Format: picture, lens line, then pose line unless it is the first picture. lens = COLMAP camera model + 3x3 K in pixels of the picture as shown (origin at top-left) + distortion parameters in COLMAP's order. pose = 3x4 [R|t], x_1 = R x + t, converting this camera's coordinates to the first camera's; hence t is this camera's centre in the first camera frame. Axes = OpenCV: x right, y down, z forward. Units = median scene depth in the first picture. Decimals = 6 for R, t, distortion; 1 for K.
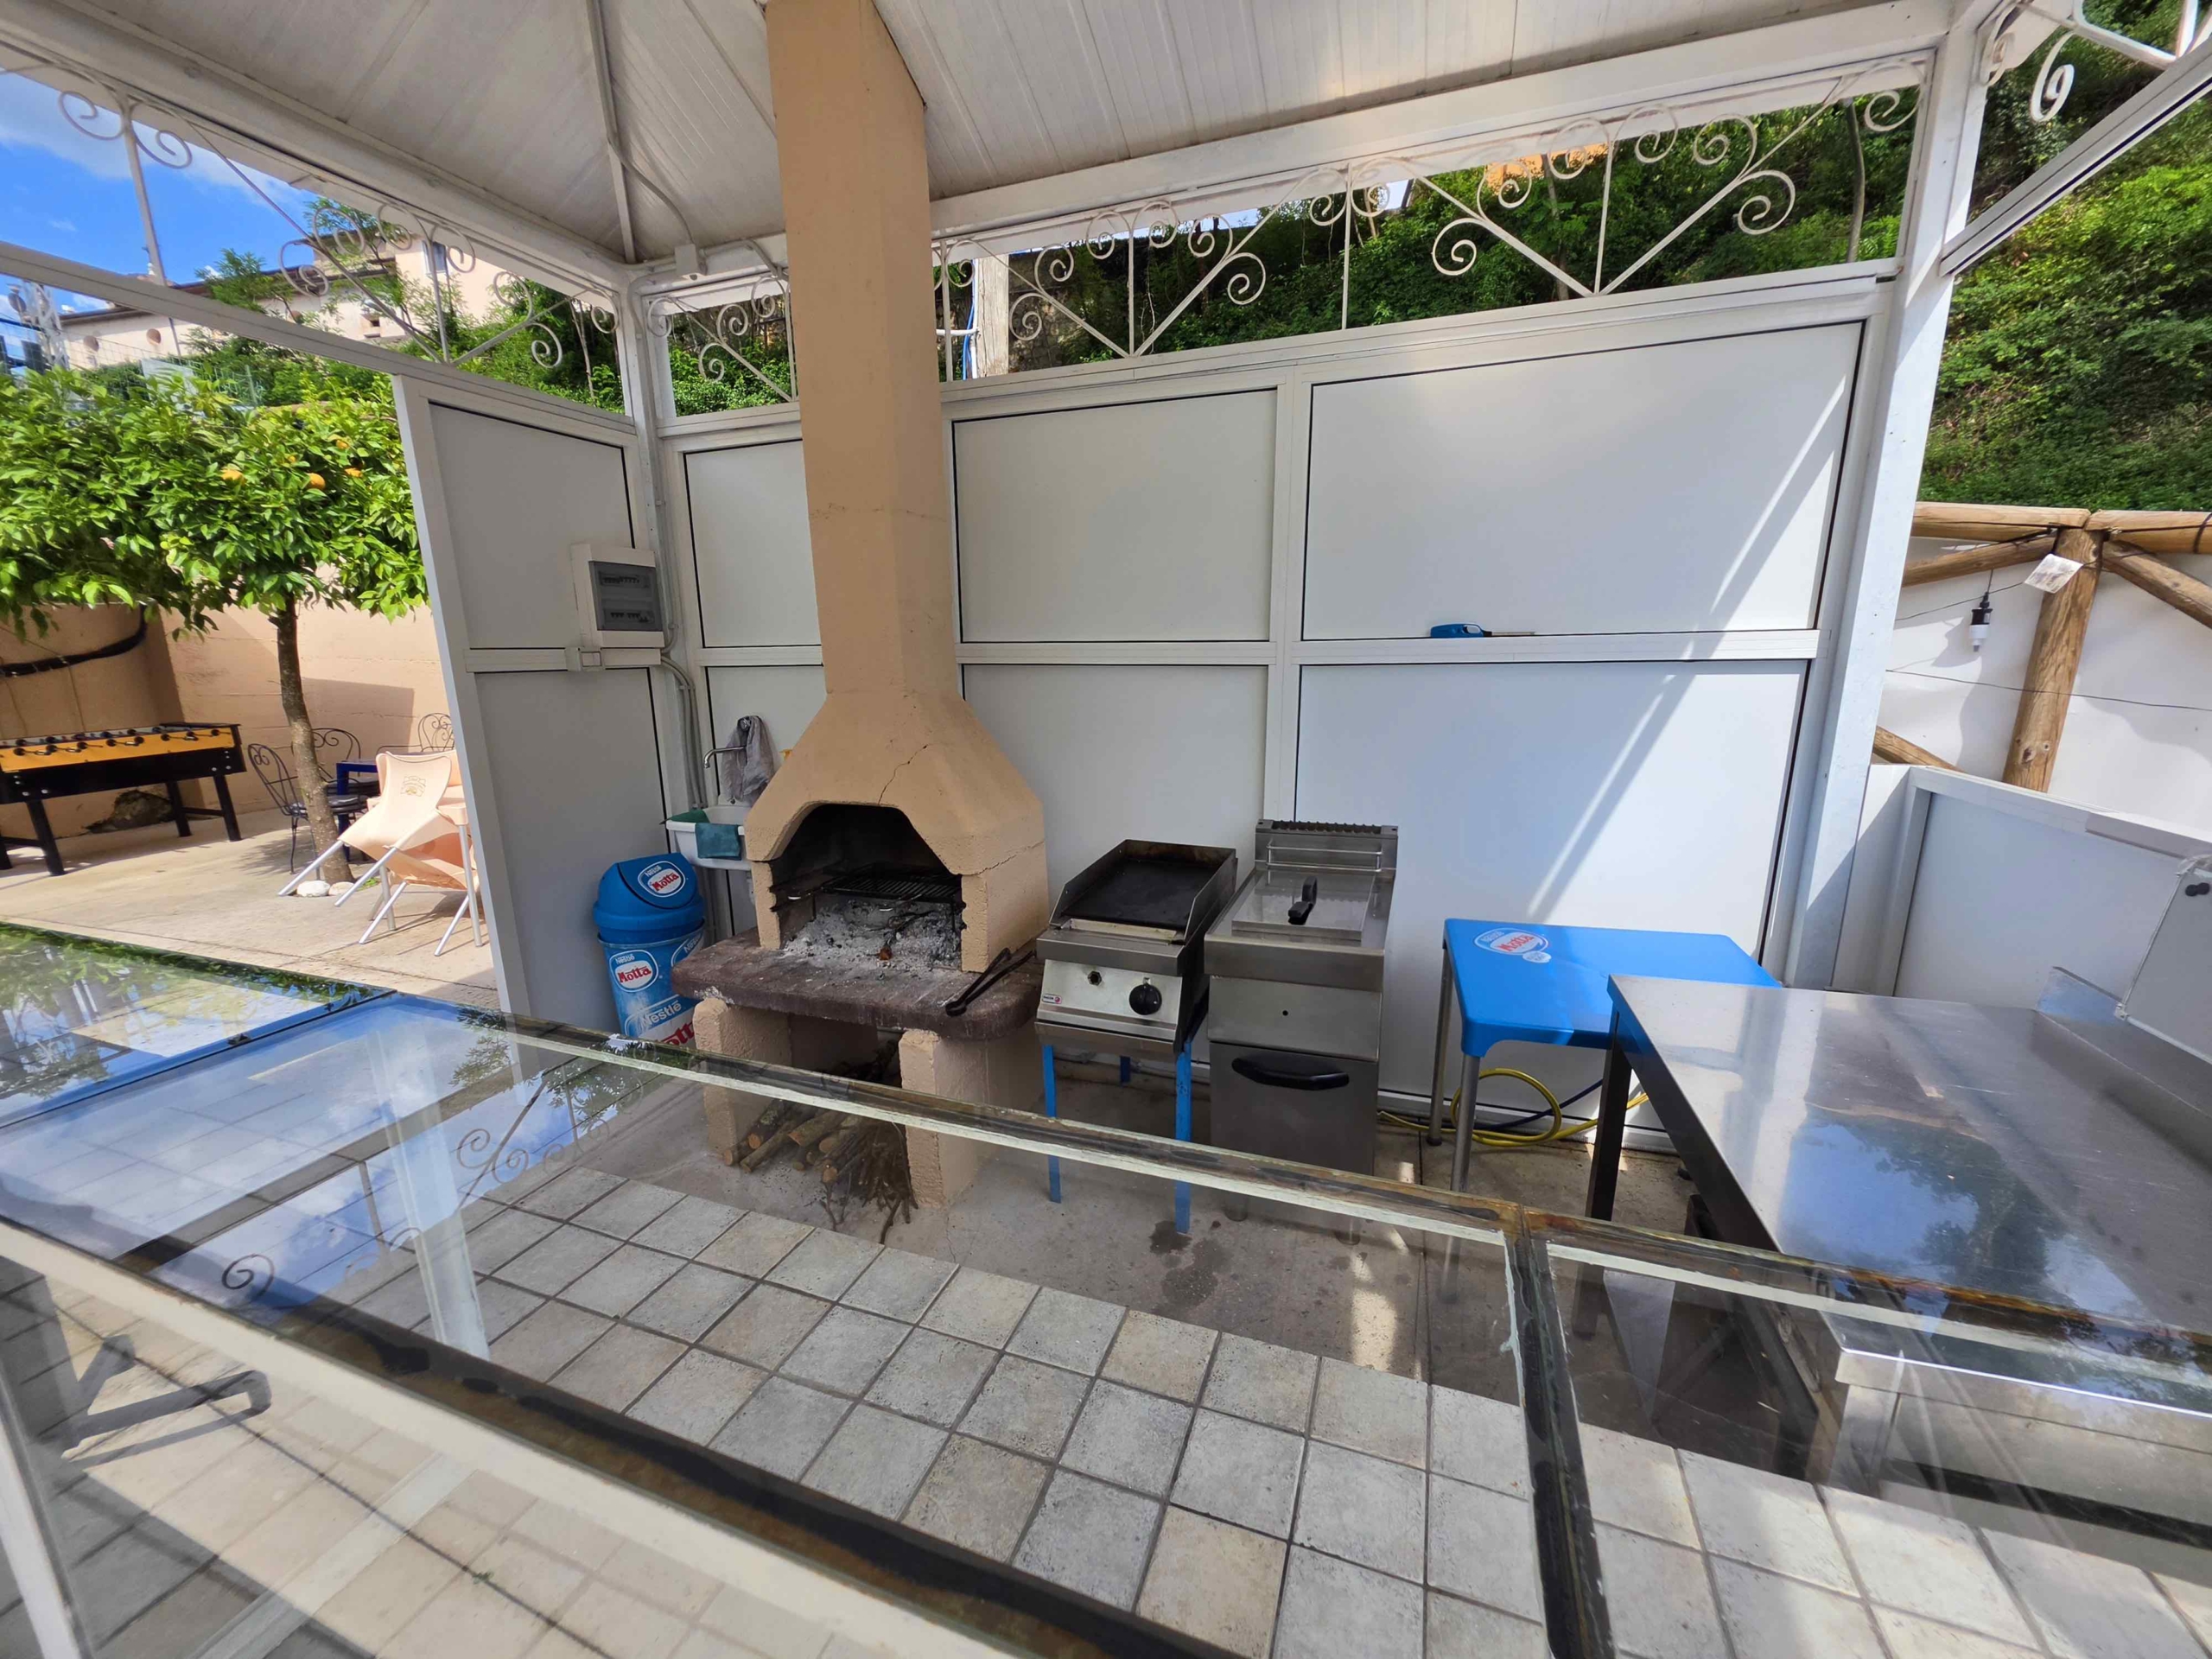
lens RADIAL K [[887.2, 0, 1096.3], [0, 887.2, 850.3], [0, 0, 1]] dist [-0.001119, -0.000024]
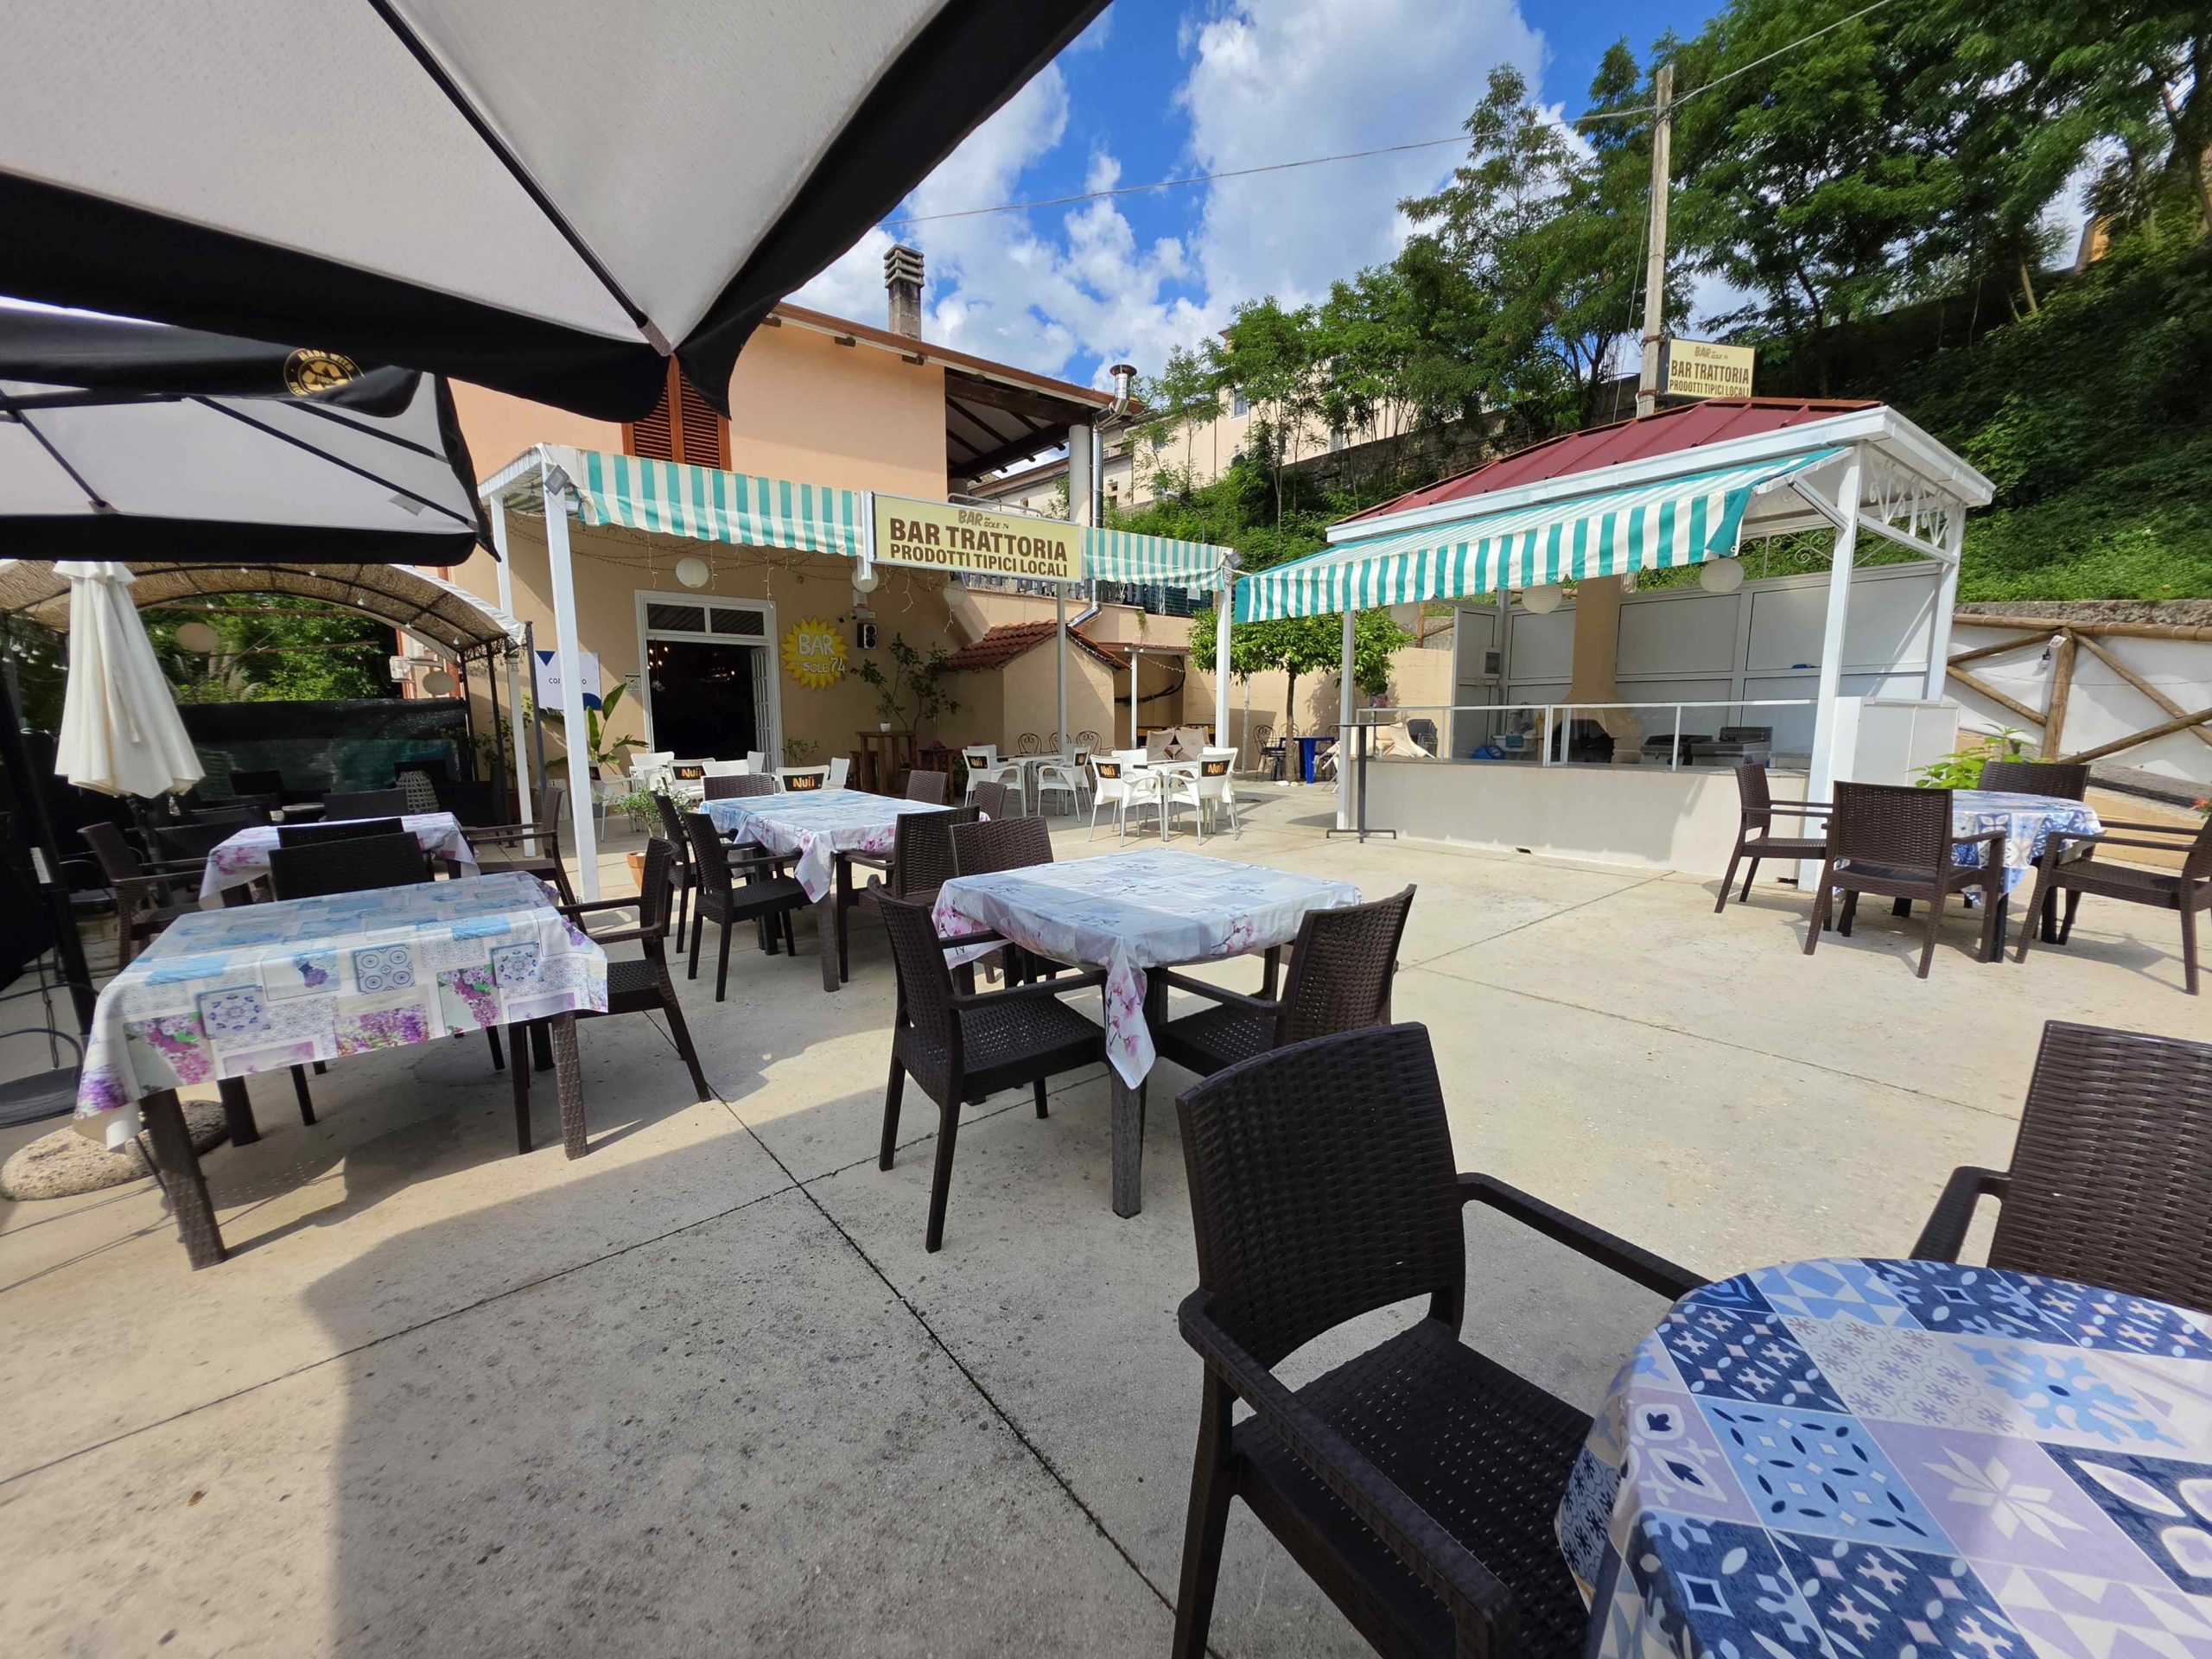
lens RADIAL K [[887.2, 0, 1096.3], [0, 887.2, 850.3], [0, 0, 1]] dist [-0.001119, -0.000024]
pose [[0.841428, 0.088657, -0.533047, -0.003651], [-0.127828, 0.991108, -0.036938, 0.711833], [0.525033, 0.099219, 0.845279, -2.491405]]
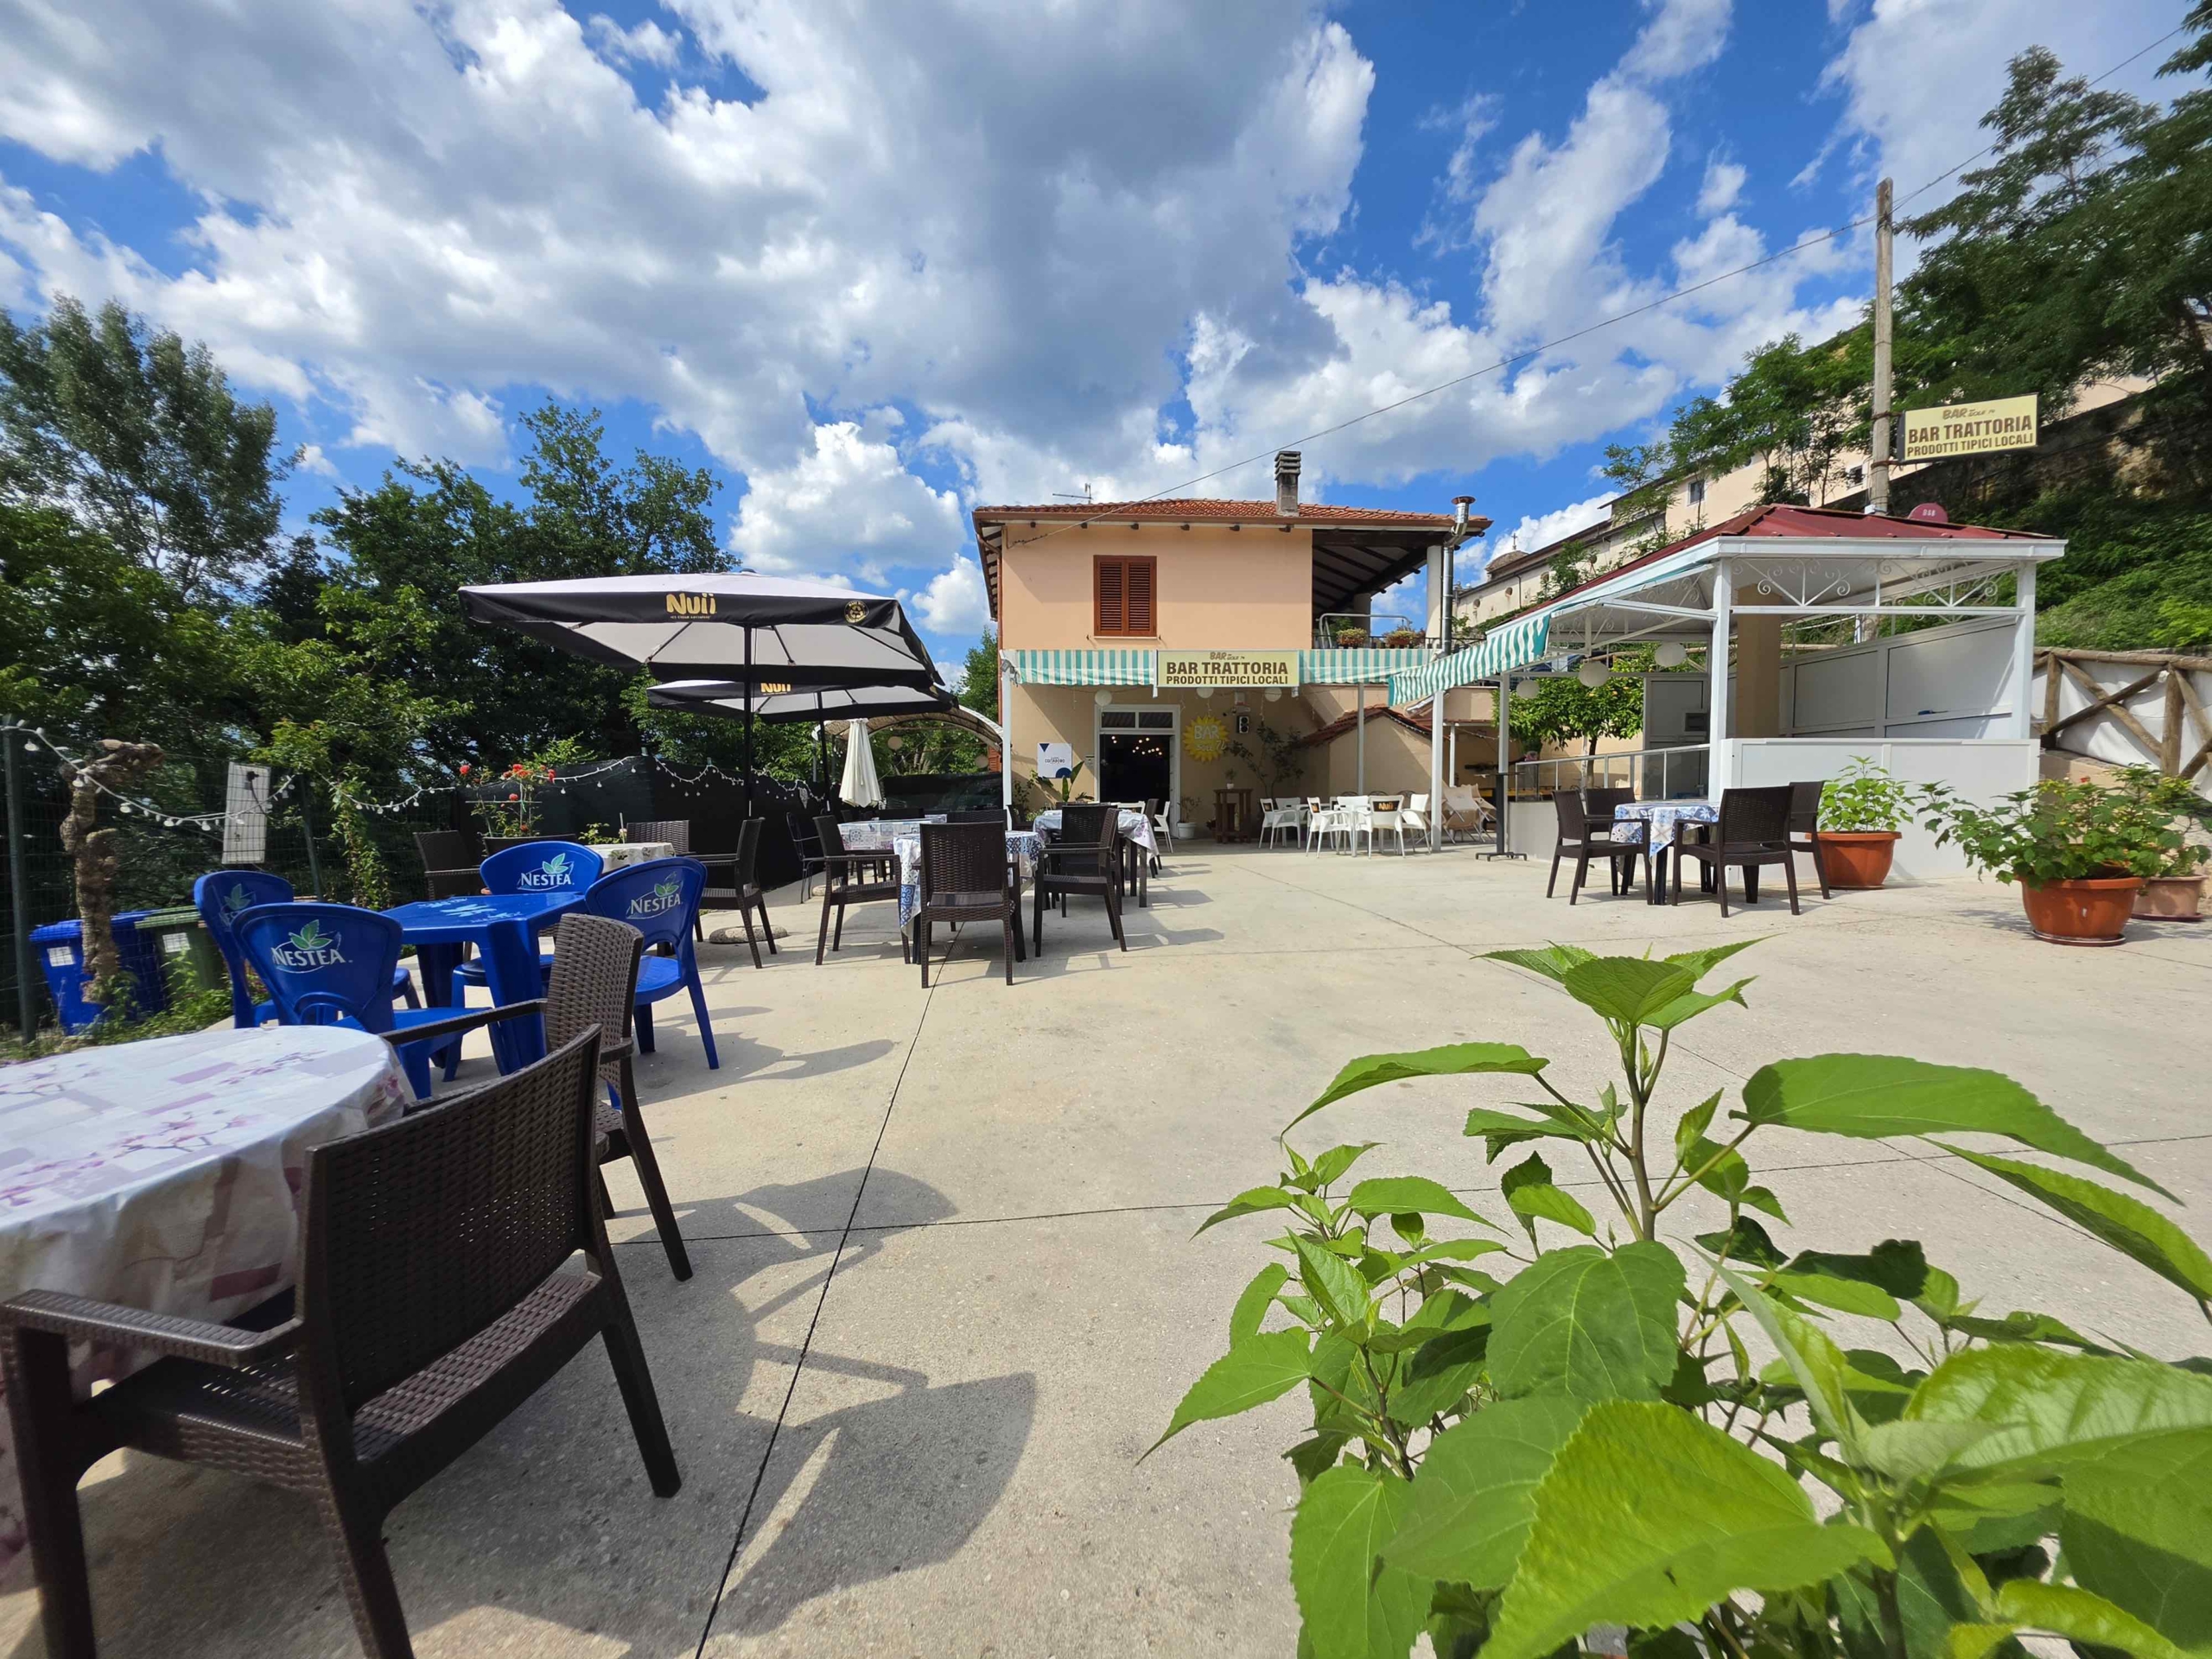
lens RADIAL K [[899.2, 0, 1105.4], [0, 899.2, 849.6], [0, 0, 1]] dist [-0.001013, -0.000093]
pose [[0.398639, 0.056131, -0.915389, 2.008000], [-0.204869, 0.978353, -0.029225, 0.873055], [0.893933, 0.199185, 0.401509, -2.672030]]
